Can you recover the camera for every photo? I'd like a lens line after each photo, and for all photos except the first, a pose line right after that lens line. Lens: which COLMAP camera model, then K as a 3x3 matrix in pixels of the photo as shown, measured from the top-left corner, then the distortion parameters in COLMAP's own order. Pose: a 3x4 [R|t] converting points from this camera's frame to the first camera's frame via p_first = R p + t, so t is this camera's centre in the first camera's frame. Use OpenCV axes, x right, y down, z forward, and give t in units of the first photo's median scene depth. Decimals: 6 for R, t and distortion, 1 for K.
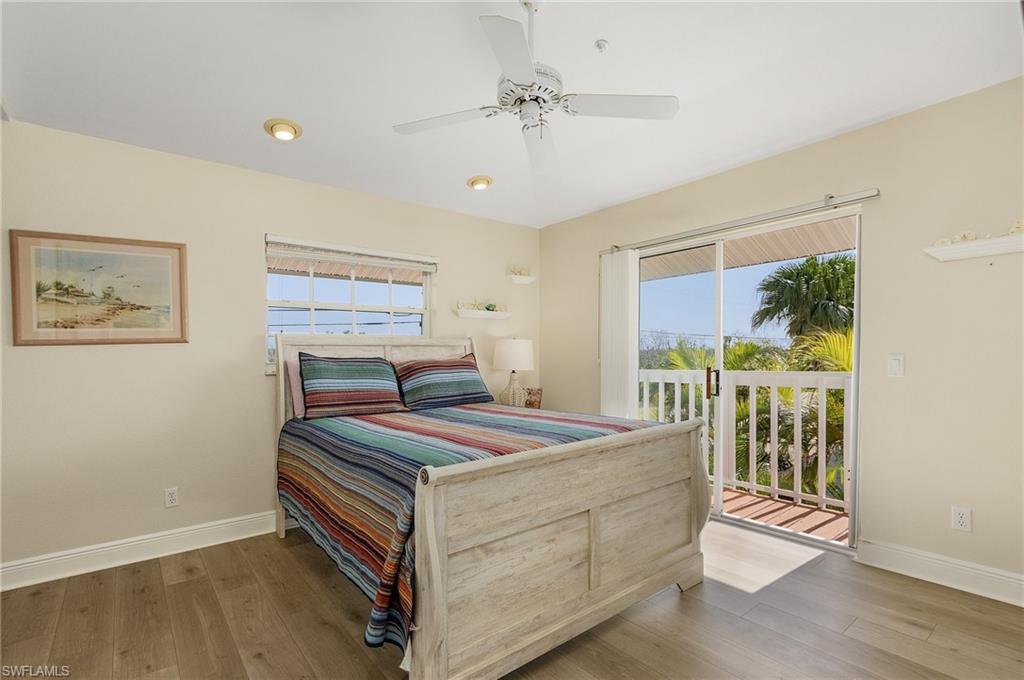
lens RADIAL K [[478.4, 0, 505.3], [0, 478.4, 367.7], [0, 0, 1]] dist [0.000863, -0.001384]
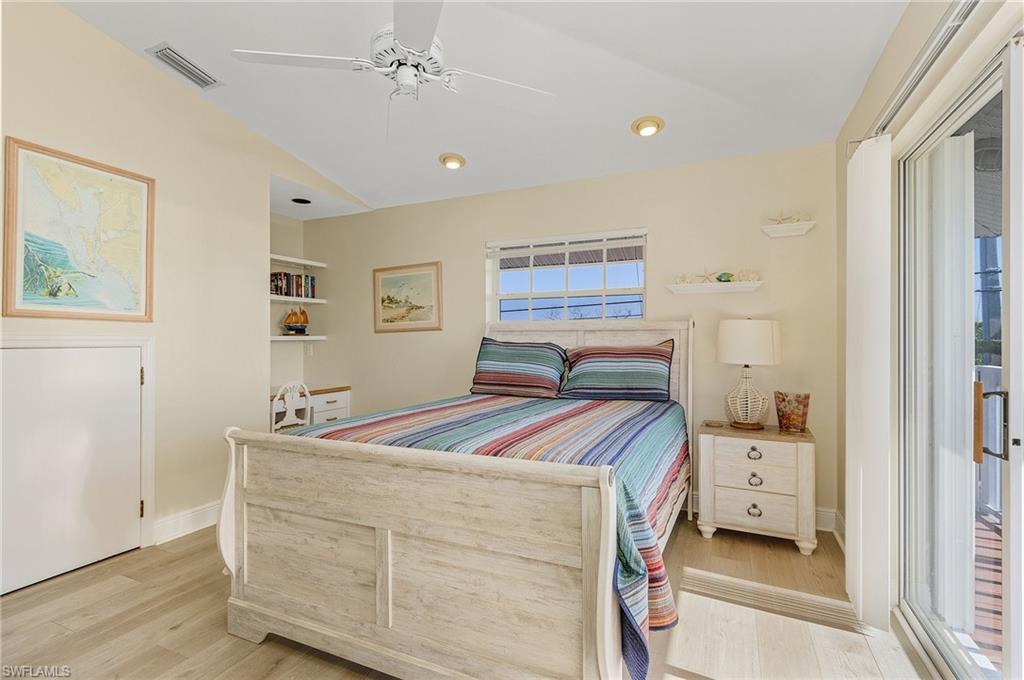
lens RADIAL K [[478.4, 0, 510.1], [0, 478.4, 335.7], [0, 0, 1]] dist [0.000863, -0.001384]
pose [[0.451005, 0.004714, -0.892509, 0.755299], [-0.026470, 0.999617, -0.008096, -0.032385], [0.892129, 0.027276, 0.450957, 0.594735]]
